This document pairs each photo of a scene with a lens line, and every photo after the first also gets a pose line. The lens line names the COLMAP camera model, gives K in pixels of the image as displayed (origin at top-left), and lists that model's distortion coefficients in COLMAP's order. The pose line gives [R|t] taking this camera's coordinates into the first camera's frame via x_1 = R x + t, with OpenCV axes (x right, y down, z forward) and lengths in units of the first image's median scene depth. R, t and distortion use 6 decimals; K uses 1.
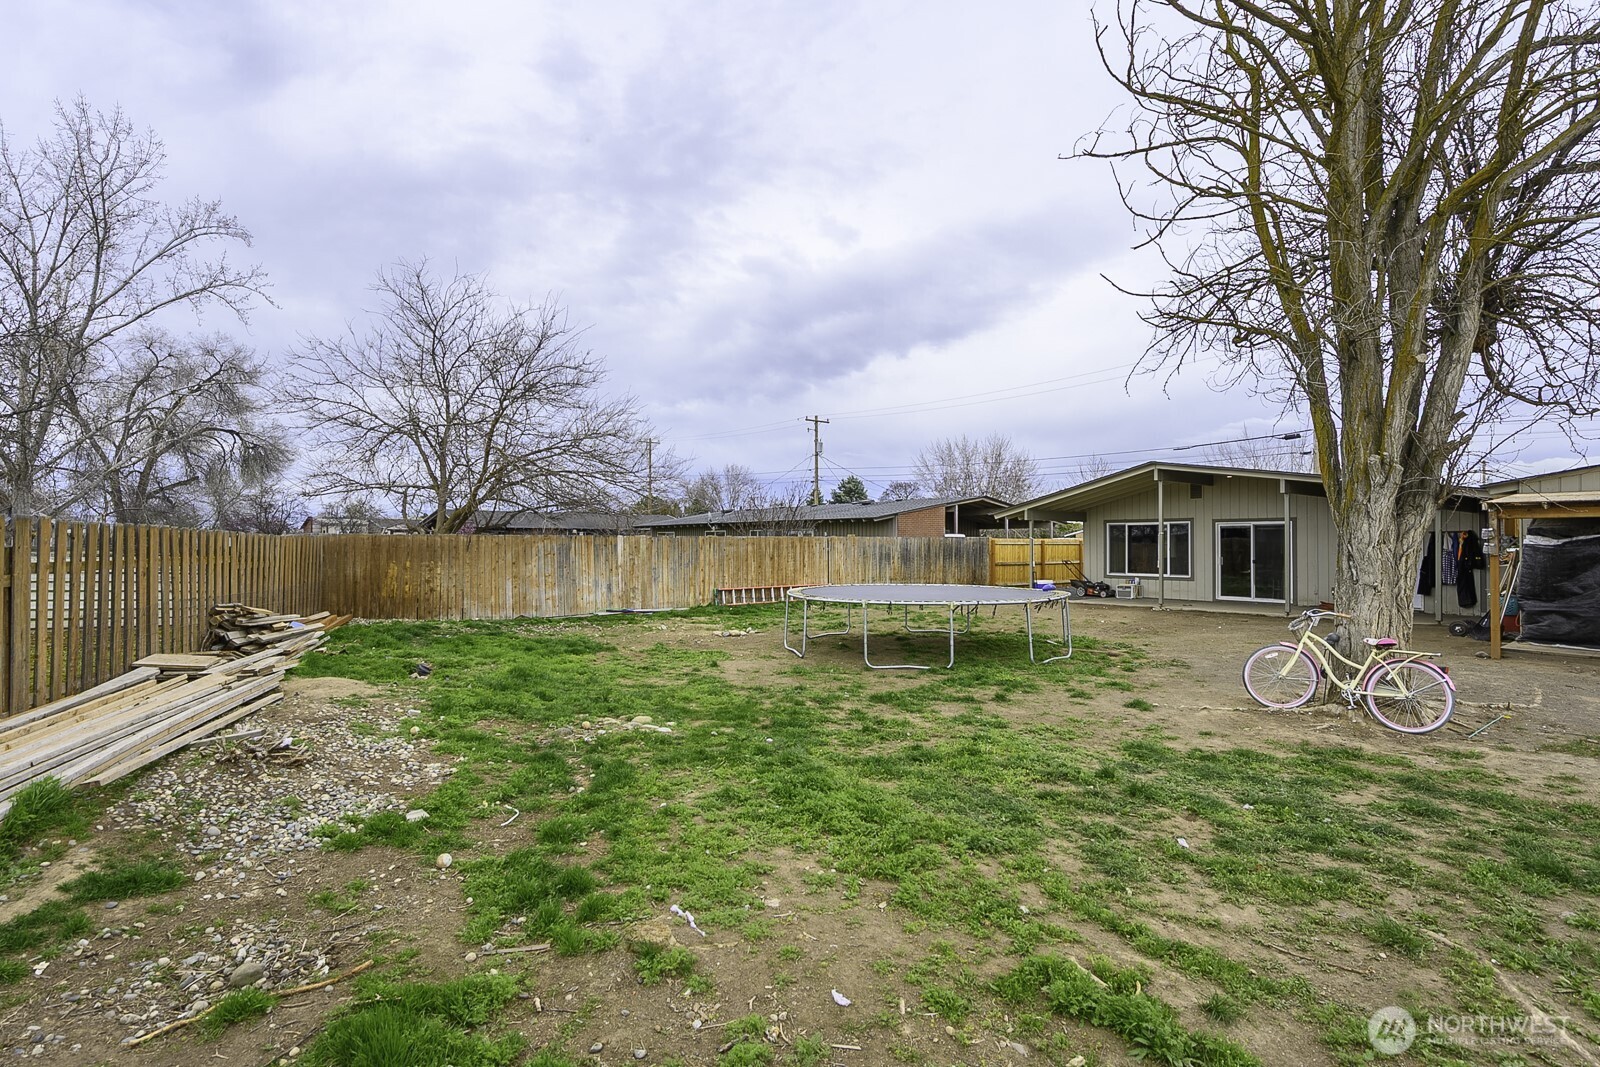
lens RADIAL K [[778.7, 0, 800.0], [0, 778.7, 533.5], [0, 0, 1]] dist [-0.001828, -0.000285]
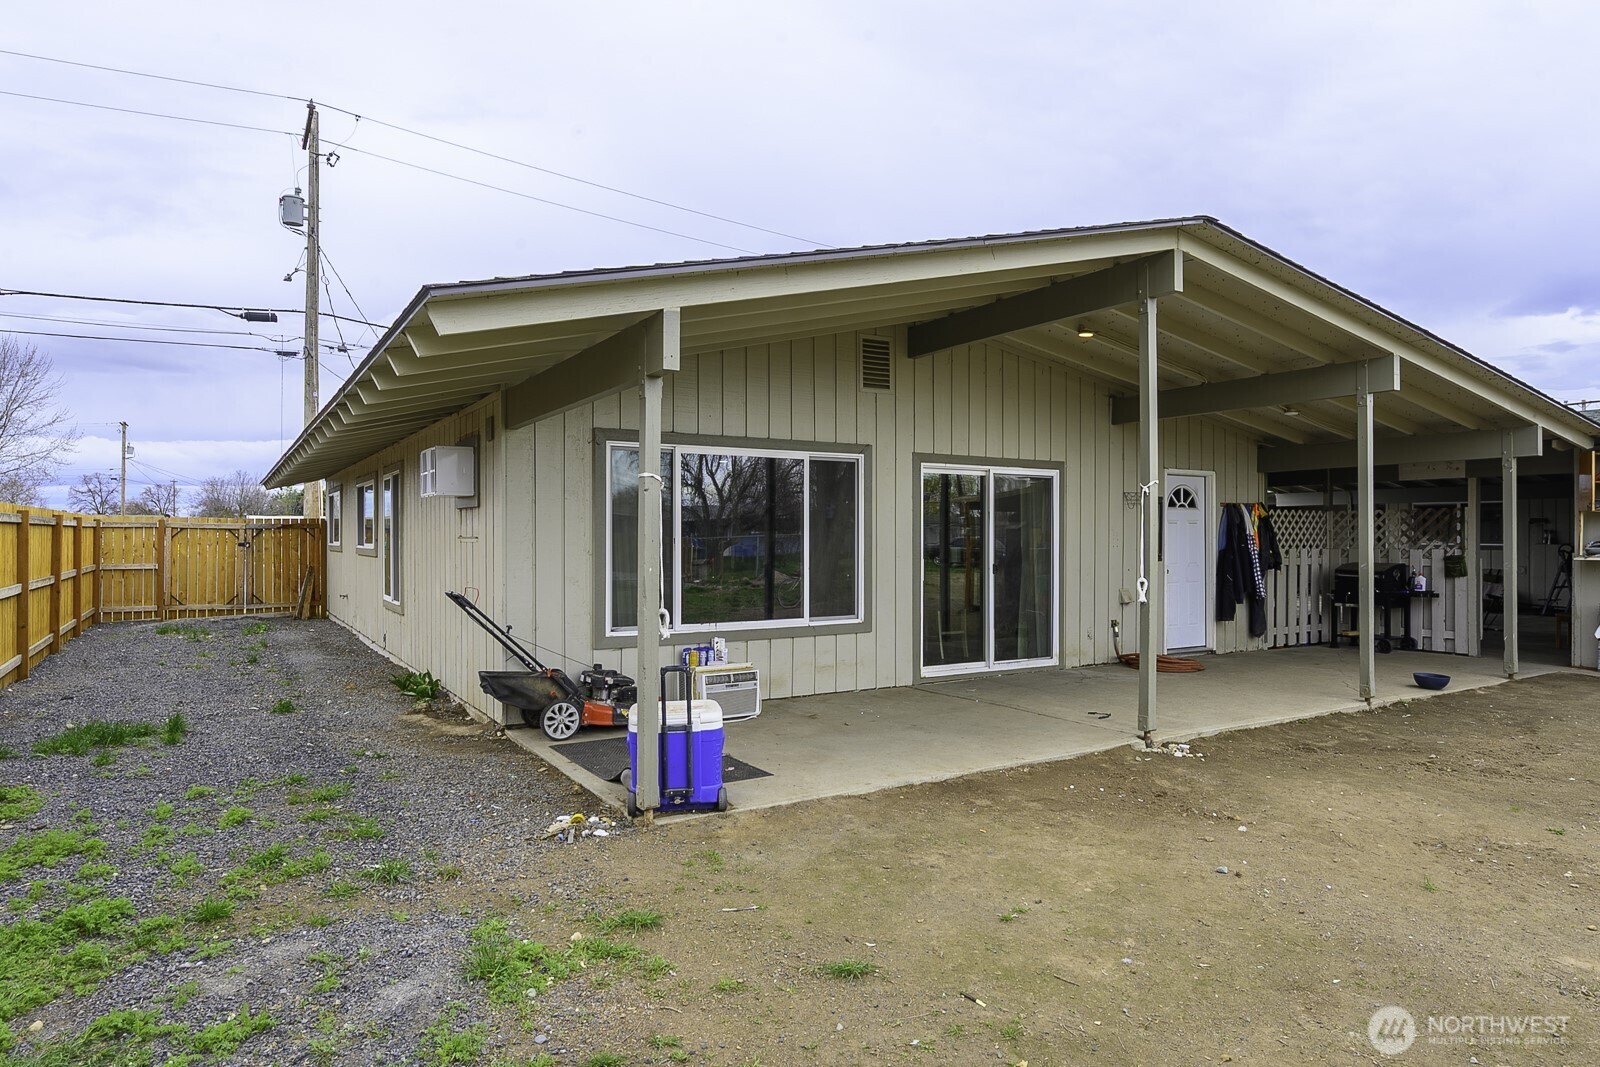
lens RADIAL K [[966.4, 0, 800.0], [0, 966.4, 533.5], [0, 0, 1]] dist [-0.002374, 0.001878]
pose [[0.117223, 0.001946, 0.993104, 0.082977], [-0.014531, 0.999894, -0.000244, 0.017965], [-0.992999, -0.014402, 0.117239, 0.936900]]
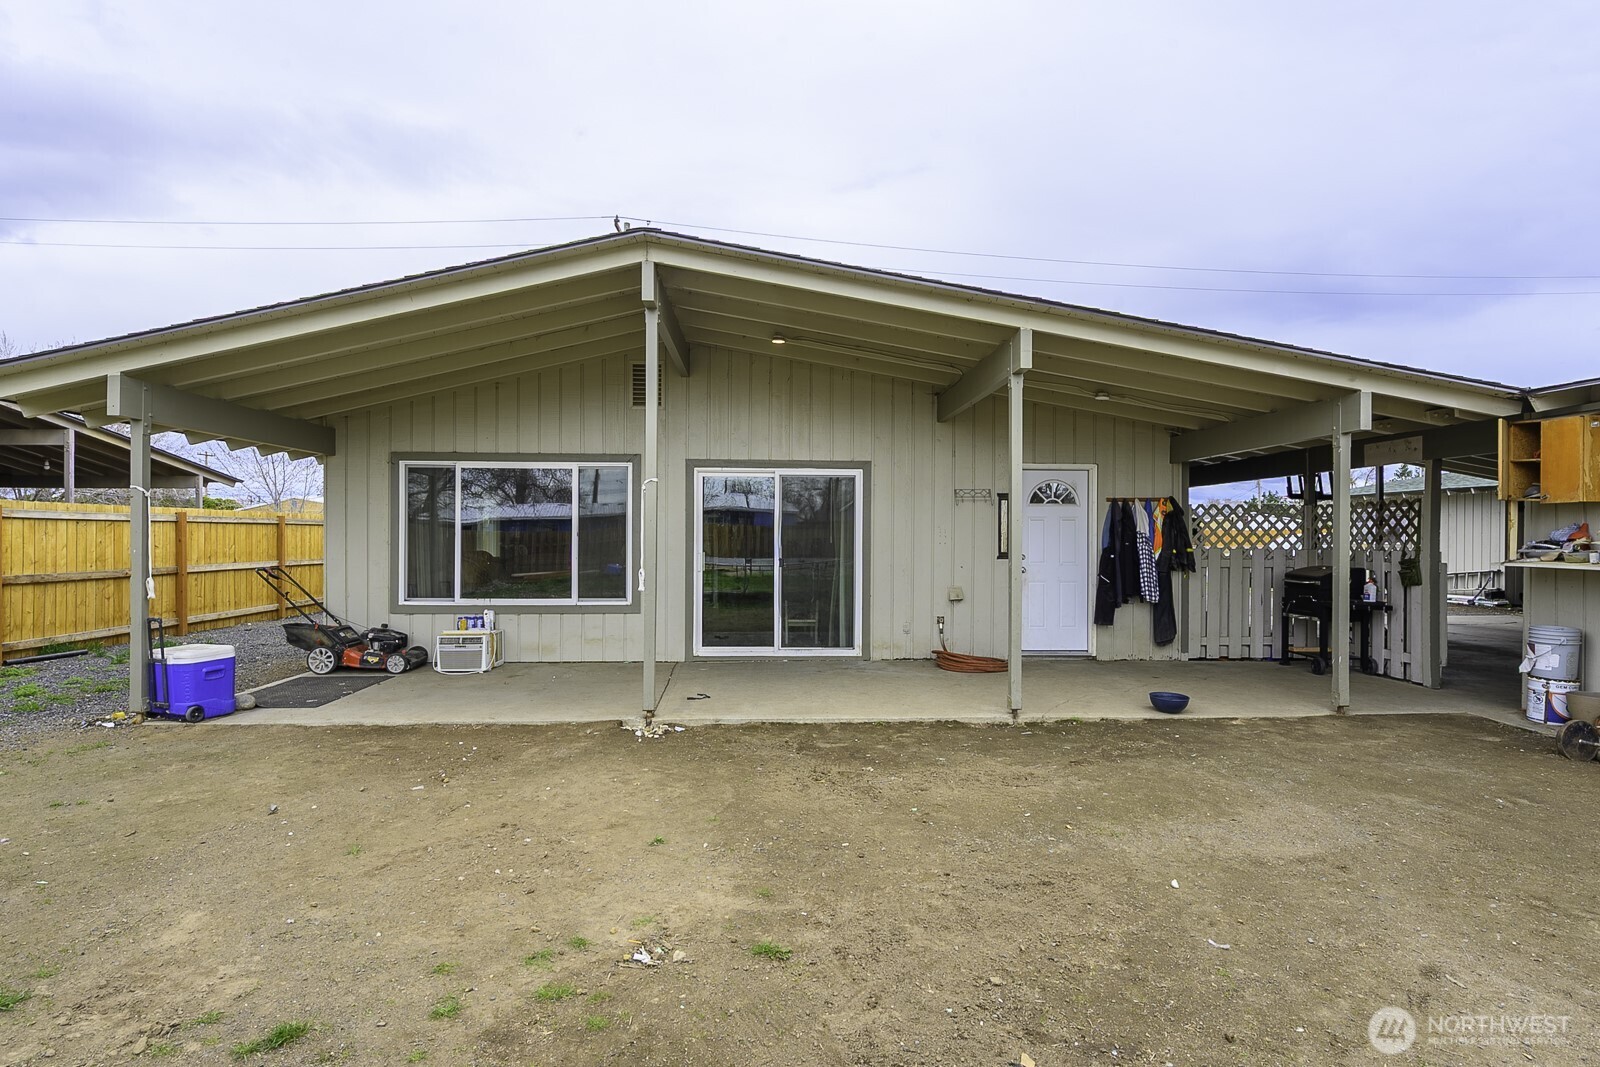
lens RADIAL K [[835.0, 0, 801.9], [0, 835.0, 539.0], [0, 0, 1]] dist [0.000476, -0.000983]
pose [[0.580448, -0.001128, 0.814297, 0.197743], [-0.014897, 0.999817, 0.012004, 0.015897], [-0.814161, -0.019098, 0.580325, 0.654768]]
